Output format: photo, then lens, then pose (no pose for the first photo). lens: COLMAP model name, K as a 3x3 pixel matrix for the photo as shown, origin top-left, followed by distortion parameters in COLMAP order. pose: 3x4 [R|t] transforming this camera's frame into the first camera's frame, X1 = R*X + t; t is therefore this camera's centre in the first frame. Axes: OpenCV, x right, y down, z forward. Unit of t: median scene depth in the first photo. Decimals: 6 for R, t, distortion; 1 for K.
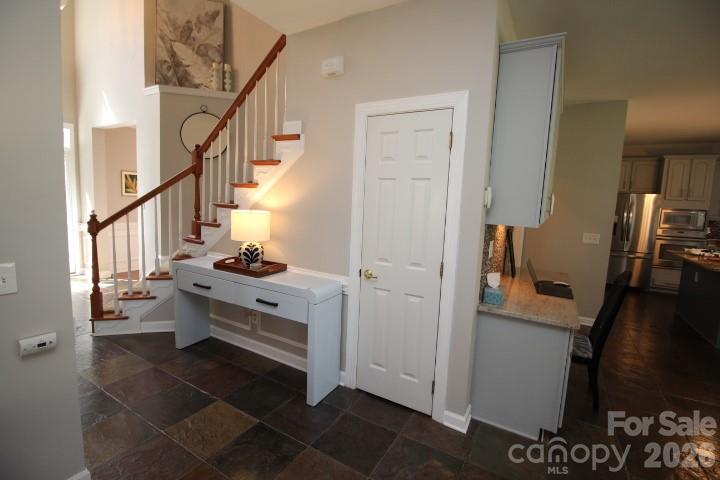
lens RADIAL K [[333.2, 0, 358.5], [0, 333.2, 236.1], [0, 0, 1]] dist [-0.012699, -0.006247]
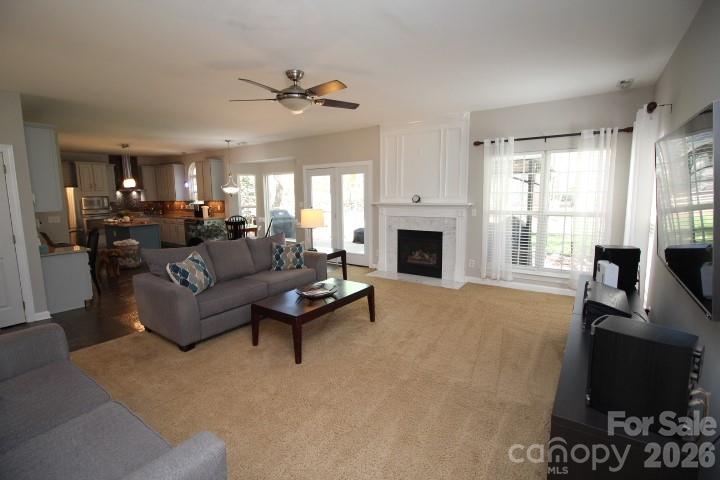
lens RADIAL K [[333.2, 0, 360.1], [0, 333.2, 236.2], [0, 0, 1]] dist [-0.012699, -0.006247]
pose [[0.072176, -0.168071, 0.983129, -0.504663], [0.125202, 0.979430, 0.158247, 0.014016], [-0.989502, 0.111668, 0.091734, -0.389384]]
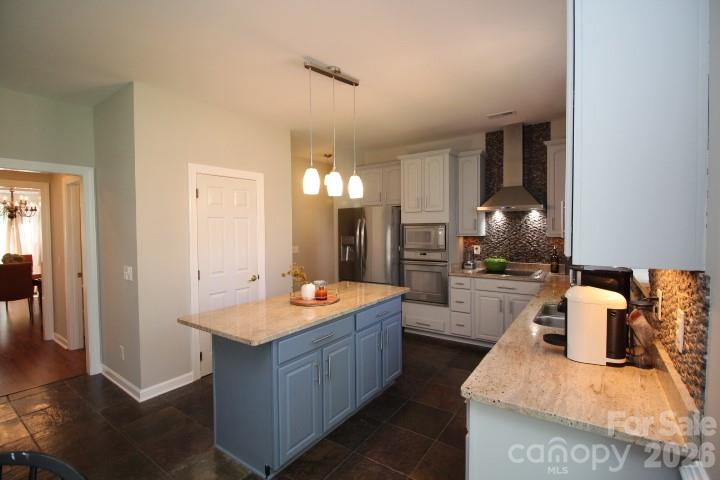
lens RADIAL K [[333.2, 0, 357.6], [0, 333.2, 233.0], [0, 0, 1]] dist [-0.012699, -0.006247]
pose [[0.996188, -0.042612, -0.076110, 0.893167], [0.035548, 0.995137, -0.091863, 0.006031], [0.079655, 0.088807, 0.992859, 0.220861]]
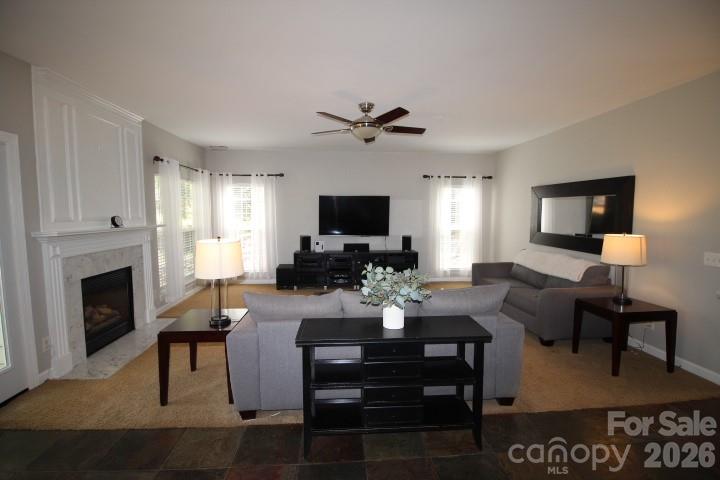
lens RADIAL K [[333.2, 0, 360.2], [0, 333.2, 242.3], [0, 0, 1]] dist [-0.012699, -0.006247]
pose [[-0.816314, 0.012375, -0.577476, 0.485755], [-0.092832, 0.983963, 0.152312, -0.017372], [0.570100, 0.177942, -0.802074, 0.303343]]
